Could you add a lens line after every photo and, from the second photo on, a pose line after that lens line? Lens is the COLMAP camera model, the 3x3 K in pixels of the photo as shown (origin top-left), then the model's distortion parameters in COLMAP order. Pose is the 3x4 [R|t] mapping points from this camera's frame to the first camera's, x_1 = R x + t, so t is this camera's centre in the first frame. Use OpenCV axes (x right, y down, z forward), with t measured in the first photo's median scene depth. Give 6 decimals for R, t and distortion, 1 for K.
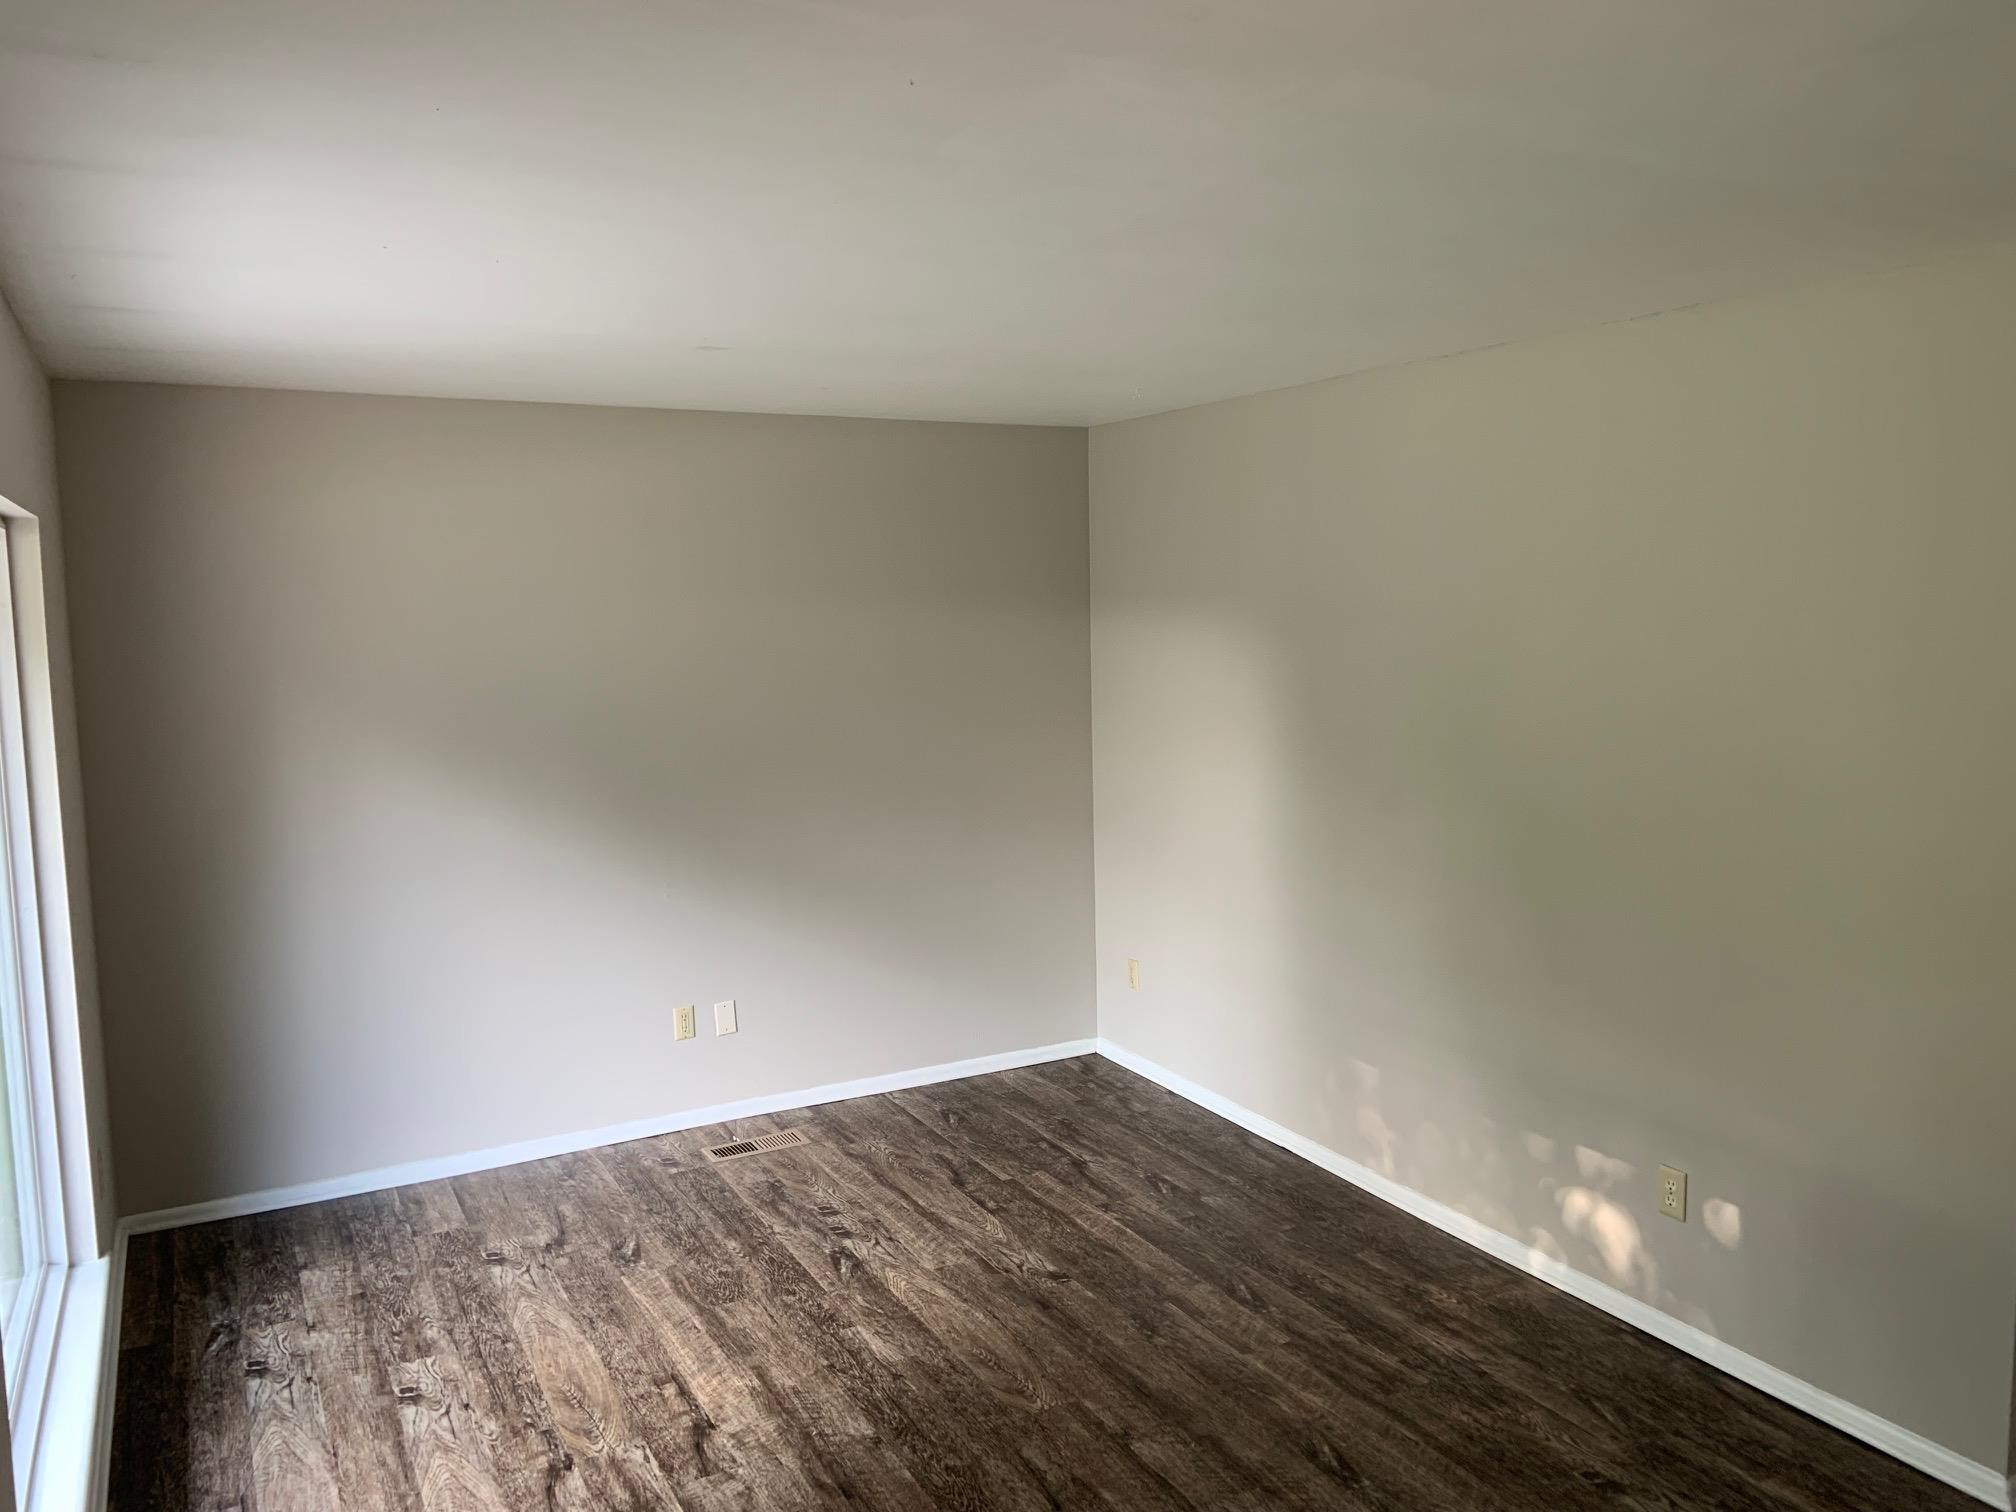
lens RADIAL K [[1510.4, 0, 1005.4], [0, 1510.4, 756.4], [0, 0, 1]] dist [0.137955, -0.171959]
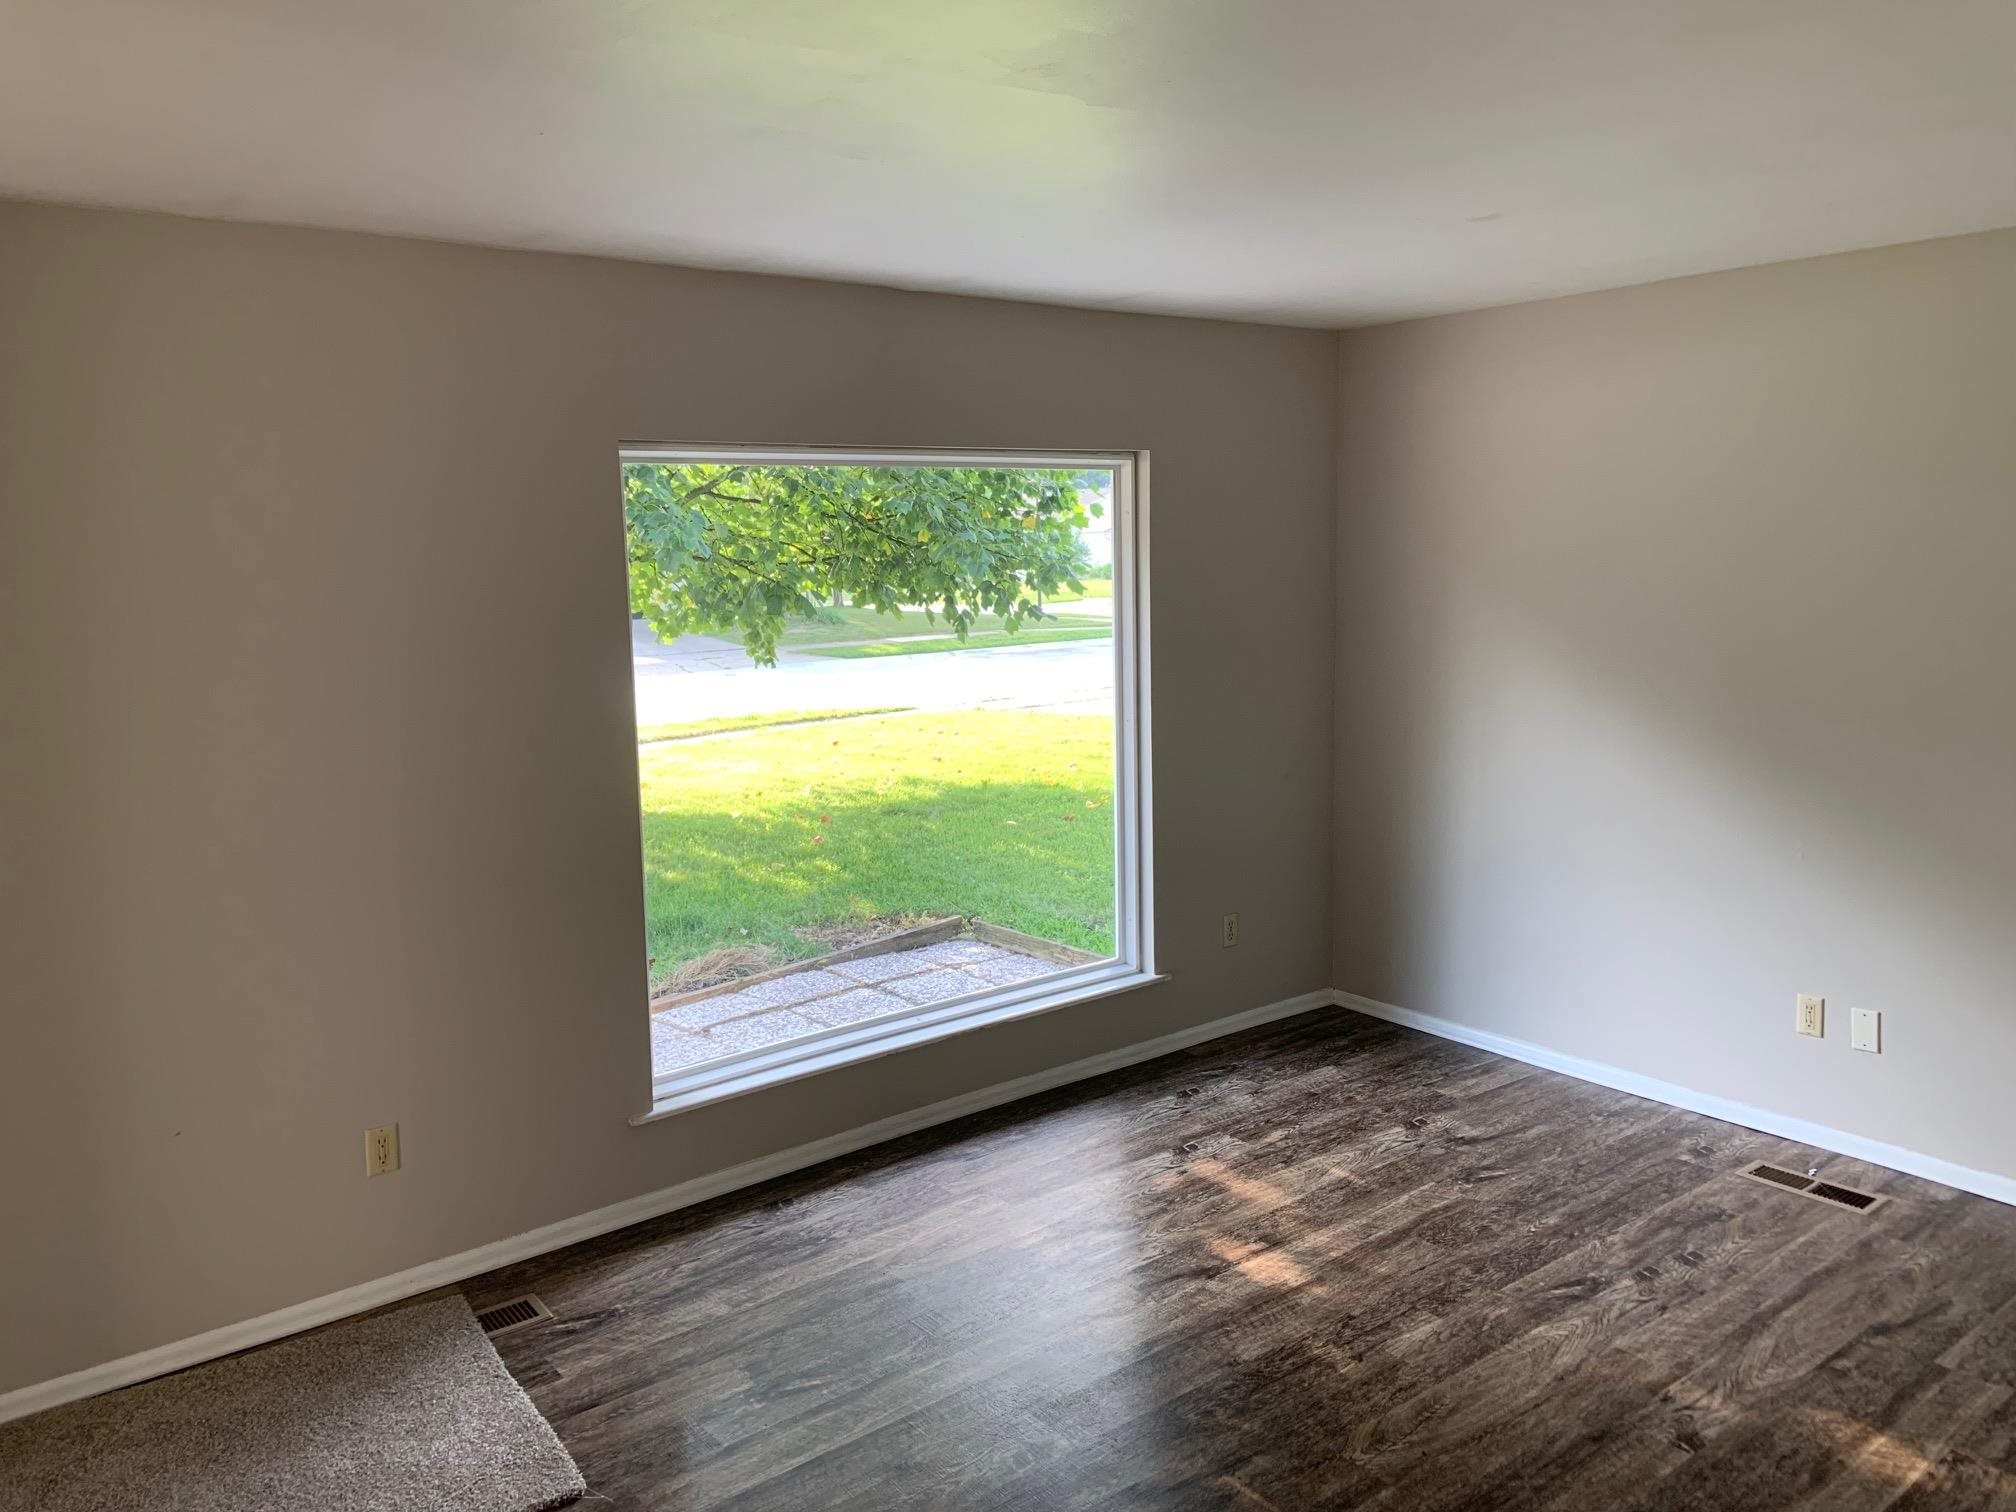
lens RADIAL K [[1510.4, 0, 1005.4], [0, 1510.4, 756.4], [0, 0, 1]] dist [0.137955, -0.171959]
pose [[0.180368, 0.155558, -0.971220, 0.598166], [-0.092458, 0.985724, 0.140711, -0.047263], [0.979244, 0.064417, 0.192176, 0.494005]]
